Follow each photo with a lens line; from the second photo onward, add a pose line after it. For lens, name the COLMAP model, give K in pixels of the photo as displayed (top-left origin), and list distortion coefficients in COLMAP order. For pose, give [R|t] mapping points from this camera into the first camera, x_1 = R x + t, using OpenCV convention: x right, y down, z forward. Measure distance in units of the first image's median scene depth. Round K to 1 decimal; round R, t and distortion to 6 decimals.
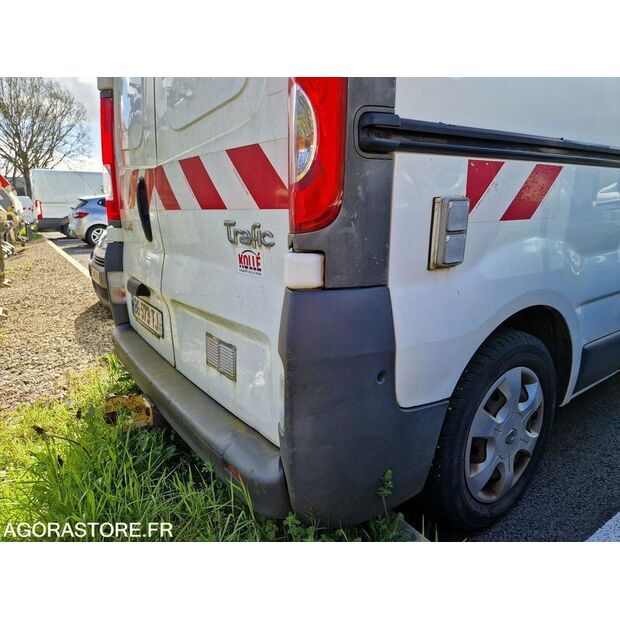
lens RADIAL K [[434.4, 0, 292.0], [0, 434.4, 311.2], [0, 0, 1]] dist [0.066446, -0.053489]
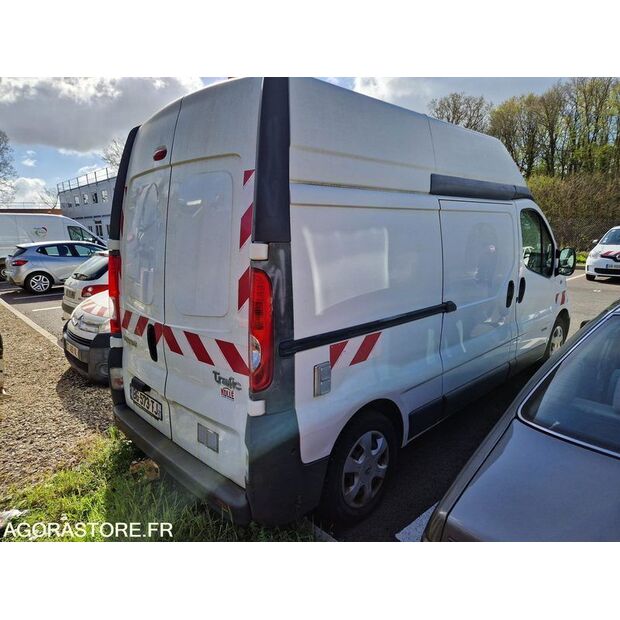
lens RADIAL K [[434.4, 0, 292.0], [0, 434.4, 311.2], [0, 0, 1]] dist [0.066446, -0.053489]
pose [[0.989040, -0.023544, 0.145757, -0.075354], [0.031398, 0.998163, -0.051819, -0.323430], [-0.144270, 0.055827, 0.987962, -0.883925]]
